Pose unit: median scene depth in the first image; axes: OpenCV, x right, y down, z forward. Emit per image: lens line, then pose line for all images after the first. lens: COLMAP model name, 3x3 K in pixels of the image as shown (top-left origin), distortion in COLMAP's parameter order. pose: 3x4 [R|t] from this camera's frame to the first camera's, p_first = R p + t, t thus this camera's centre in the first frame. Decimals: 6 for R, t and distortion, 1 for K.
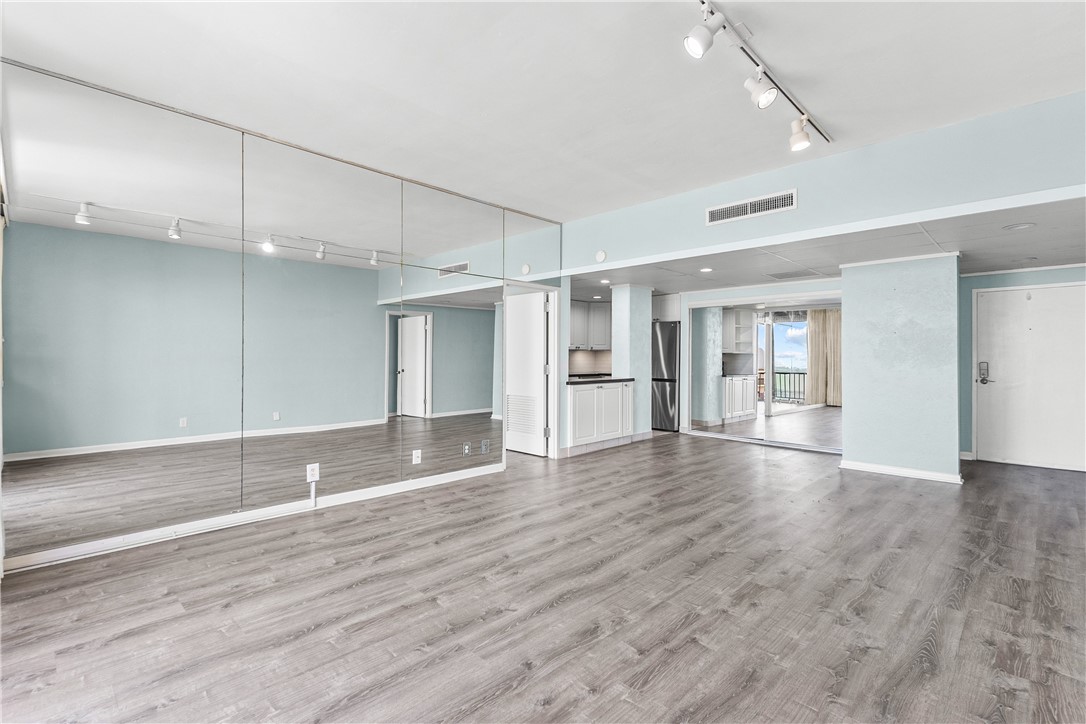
lens RADIAL K [[503.7, 0, 537.3], [0, 503.7, 358.2], [0, 0, 1]] dist [0.013411, -0.000846]
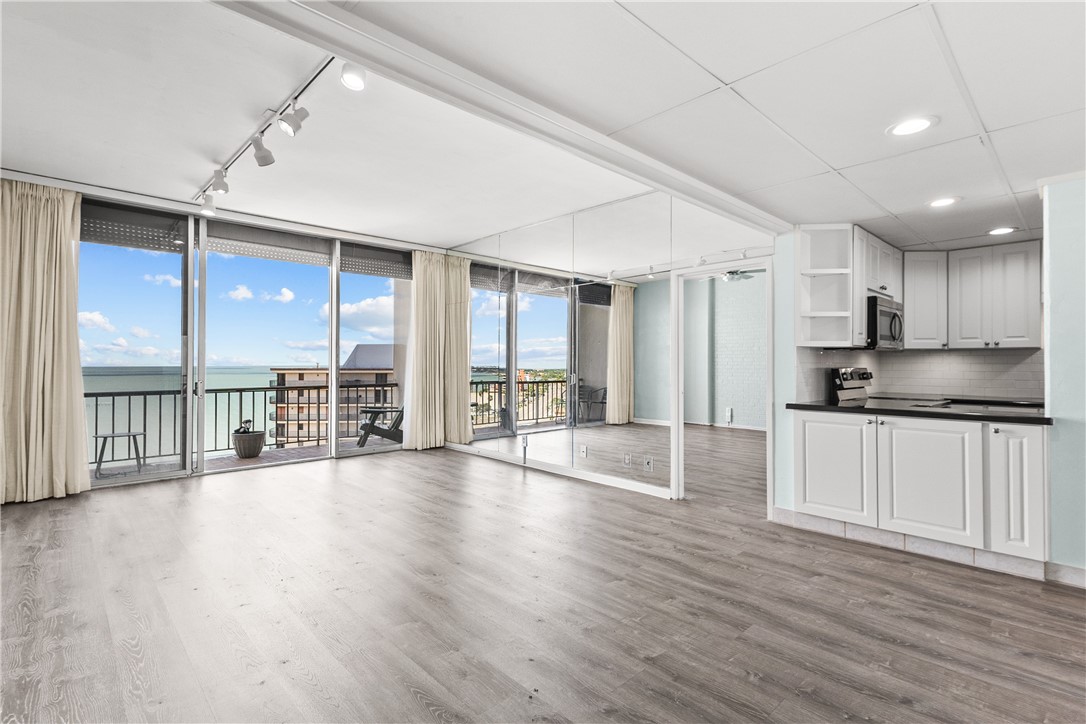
lens RADIAL K [[508.1, 0, 540.6], [0, 508.1, 372.8], [0, 0, 1]] dist [0.010404, -0.000547]
pose [[-0.026810, 0.014078, -0.999541, 0.598598], [-0.004840, 0.999887, 0.014212, 0.001328], [0.999629, 0.005219, -0.026739, 0.617293]]
